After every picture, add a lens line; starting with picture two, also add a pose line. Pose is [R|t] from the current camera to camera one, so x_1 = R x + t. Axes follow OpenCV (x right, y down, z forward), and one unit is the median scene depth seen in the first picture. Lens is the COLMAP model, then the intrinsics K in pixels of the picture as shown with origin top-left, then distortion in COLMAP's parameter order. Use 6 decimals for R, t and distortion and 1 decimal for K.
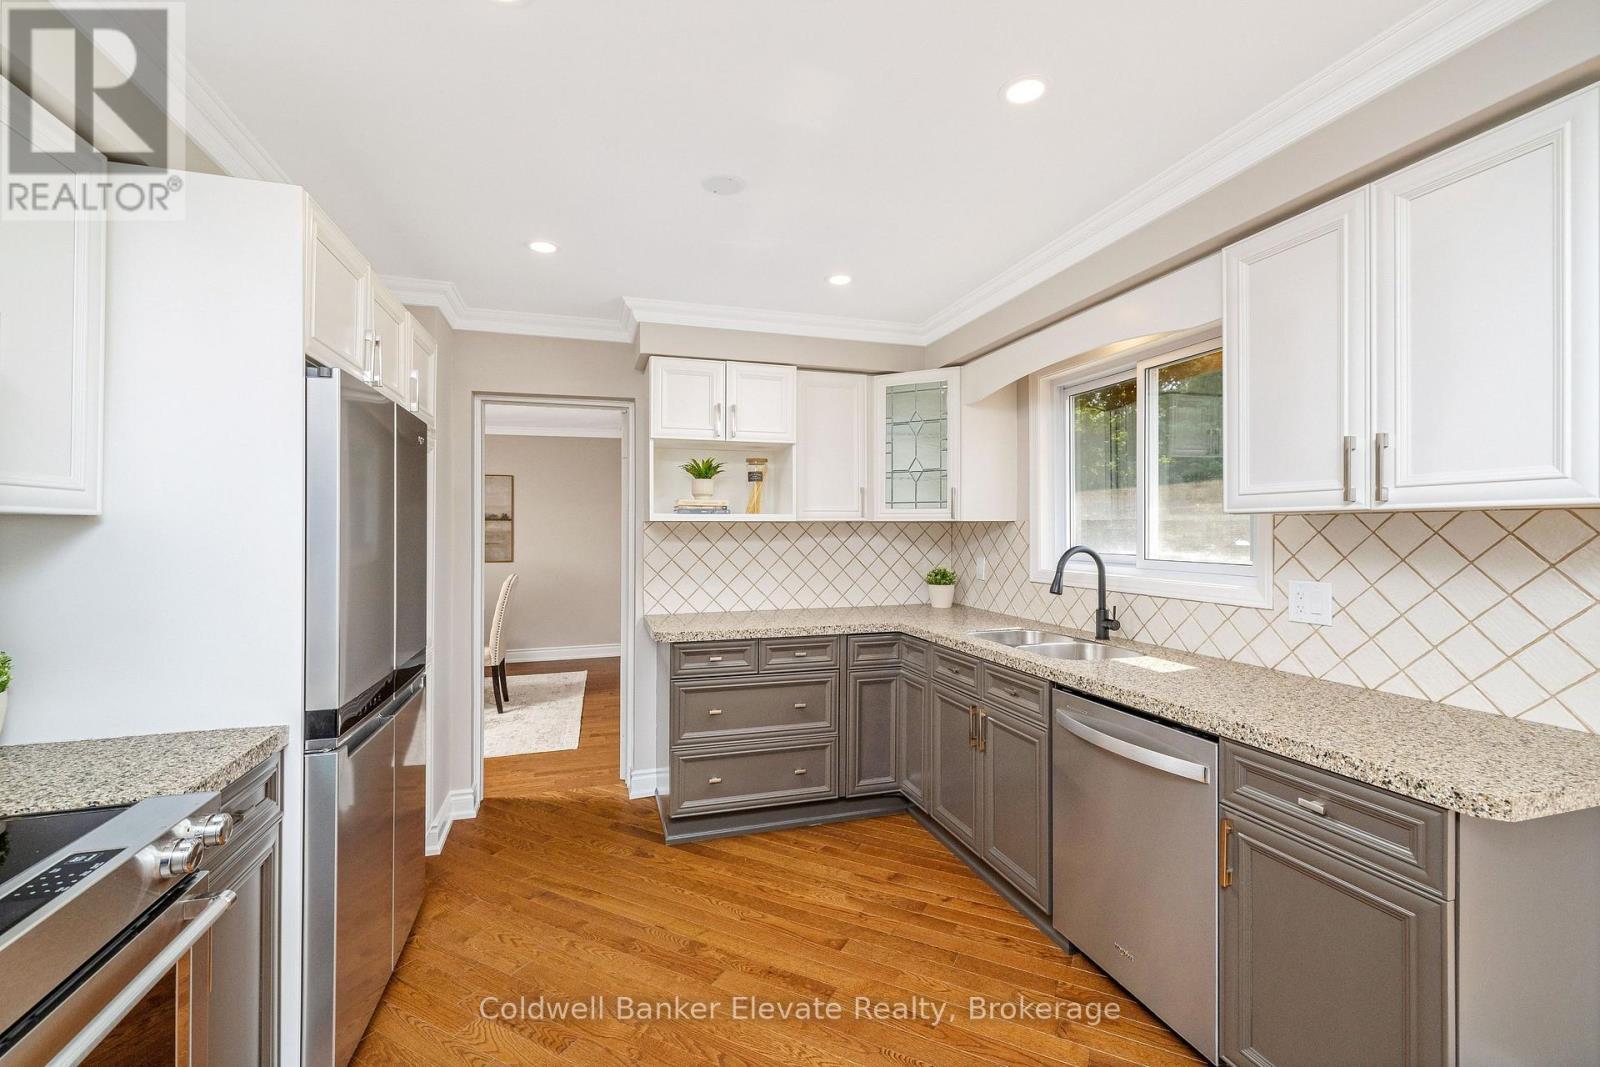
lens RADIAL K [[669.8, 0, 801.4], [0, 669.8, 529.2], [0, 0, 1]] dist [0.005673, 0.000241]
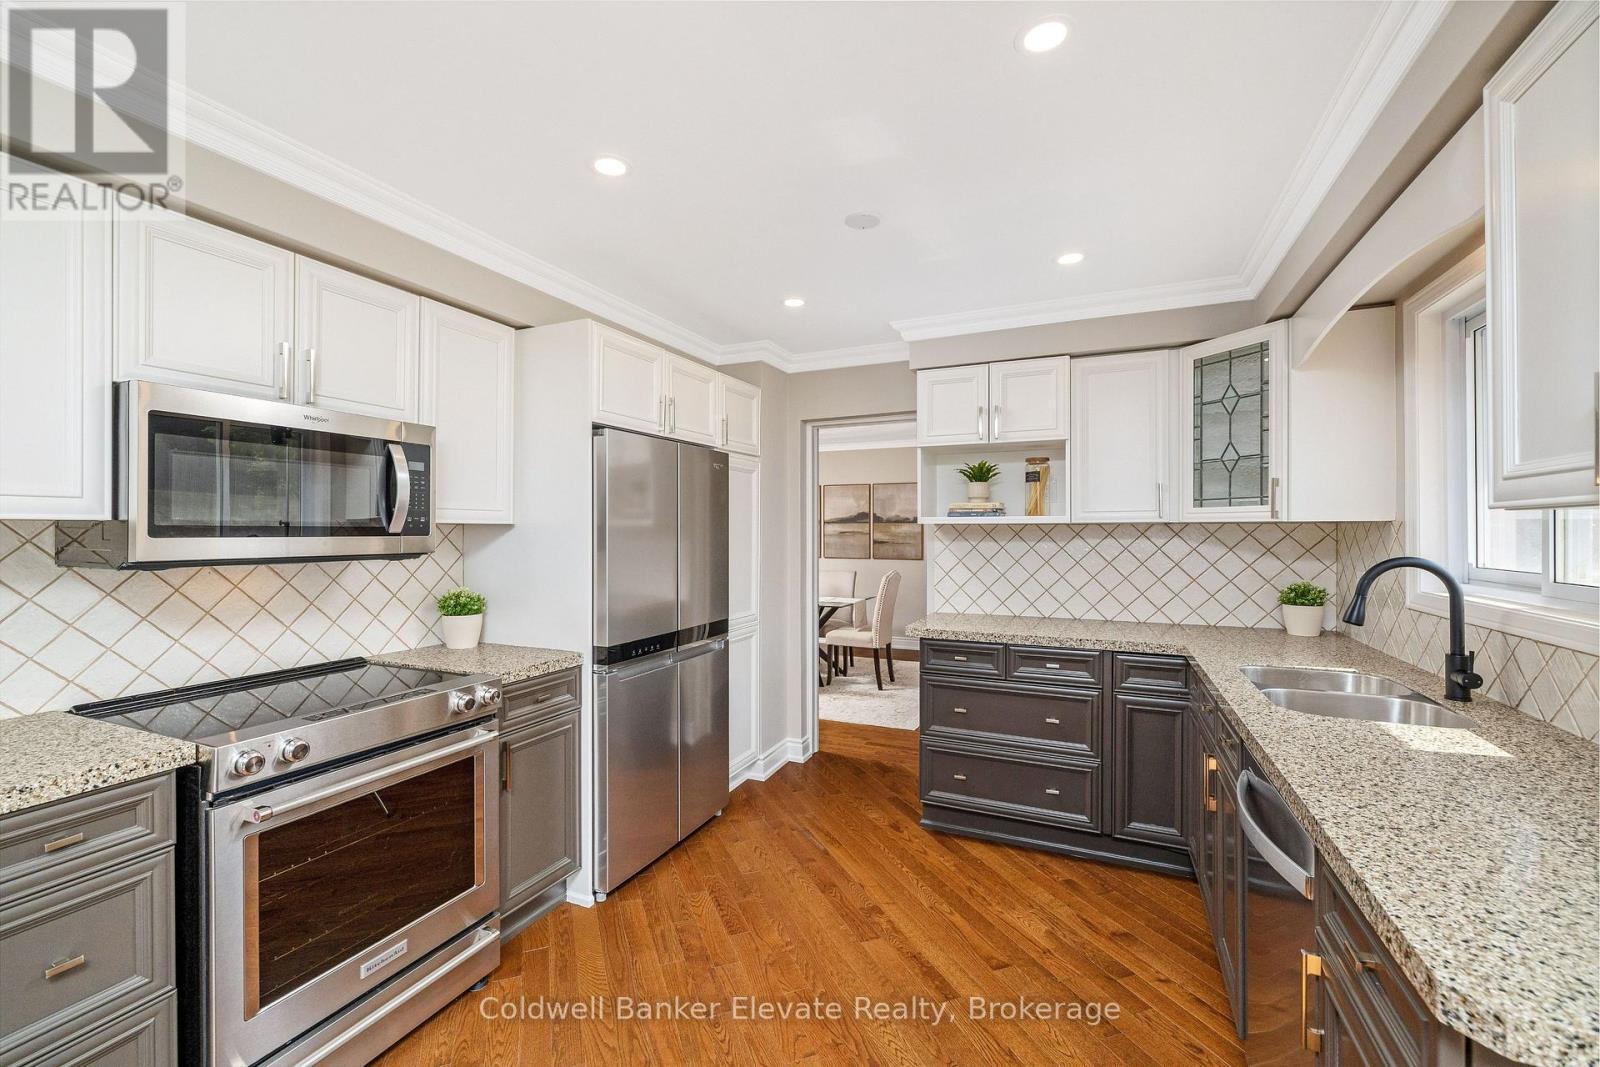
lens RADIAL K [[669.8, 0, 801.4], [0, 669.8, 529.2], [0, 0, 1]] dist [0.005673, 0.000241]
pose [[0.752589, -0.000146, -0.658491, 0.358488], [-0.001227, 0.999998, -0.001623, -0.001732], [0.658489, 0.002029, 0.752587, 0.068721]]
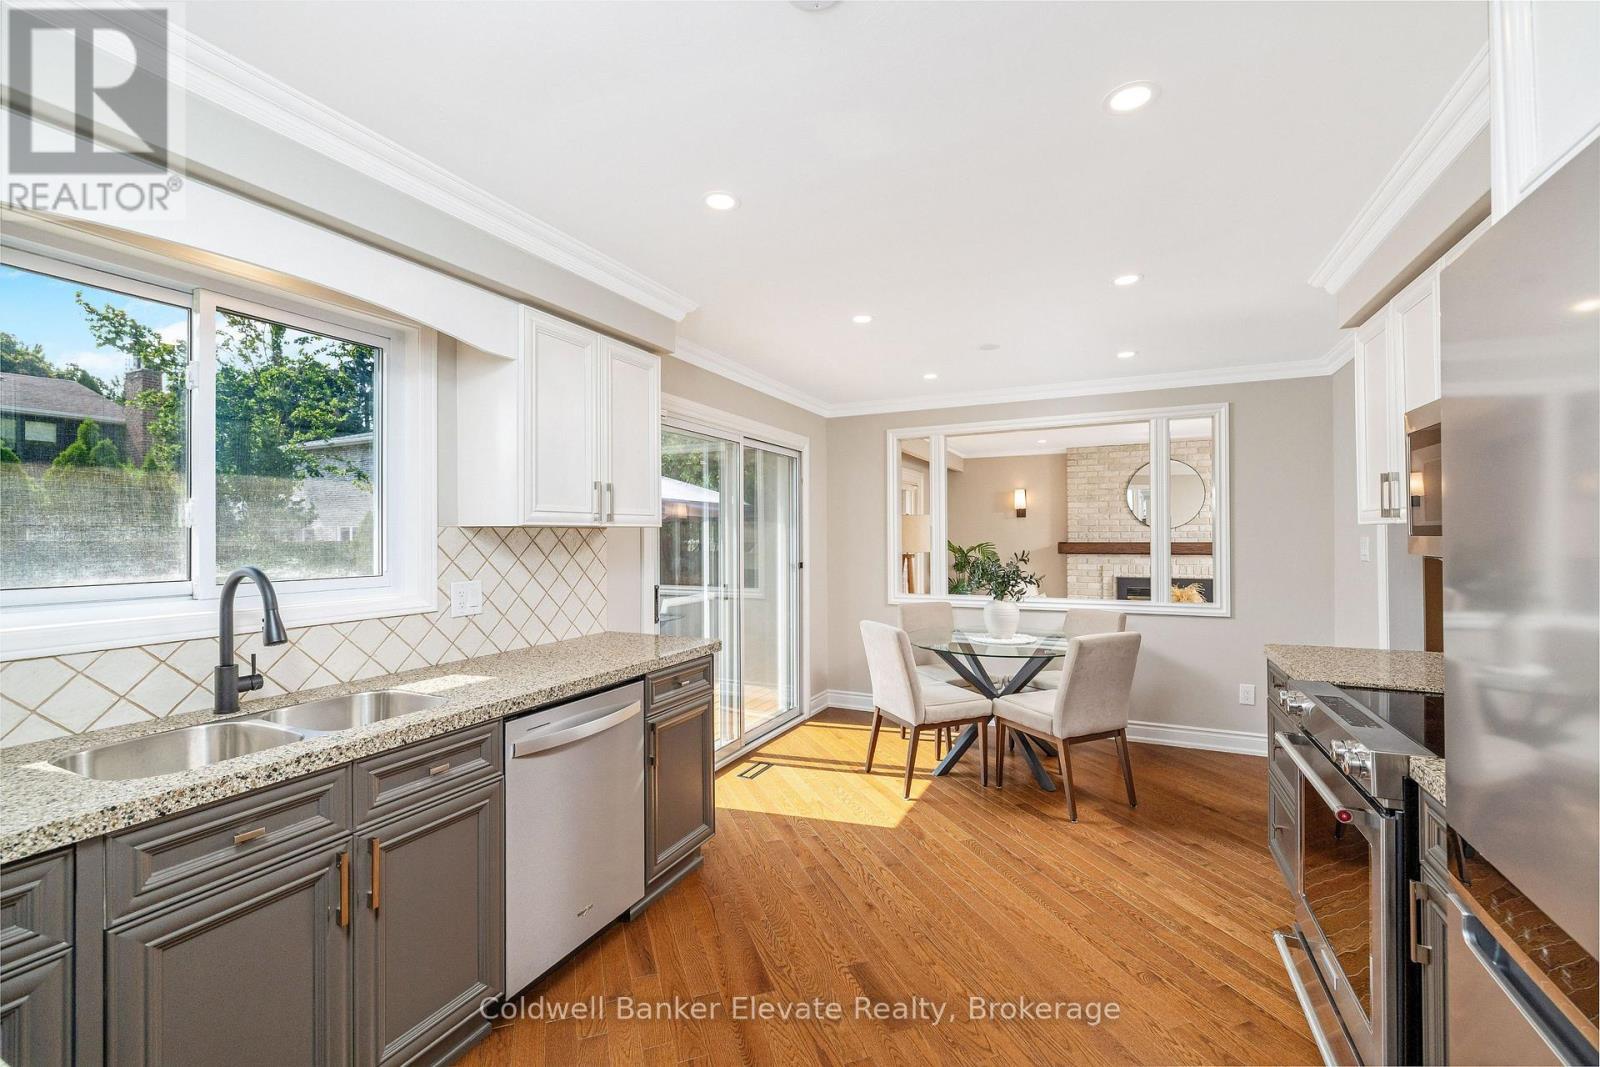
lens RADIAL K [[669.8, 0, 801.4], [0, 669.8, 529.2], [0, 0, 1]] dist [0.005673, 0.000241]
pose [[-0.729581, 0.007707, 0.683851, -0.353559], [0.003125, 0.999964, -0.007936, -0.003468], [-0.683887, -0.003653, -0.729578, 0.979476]]
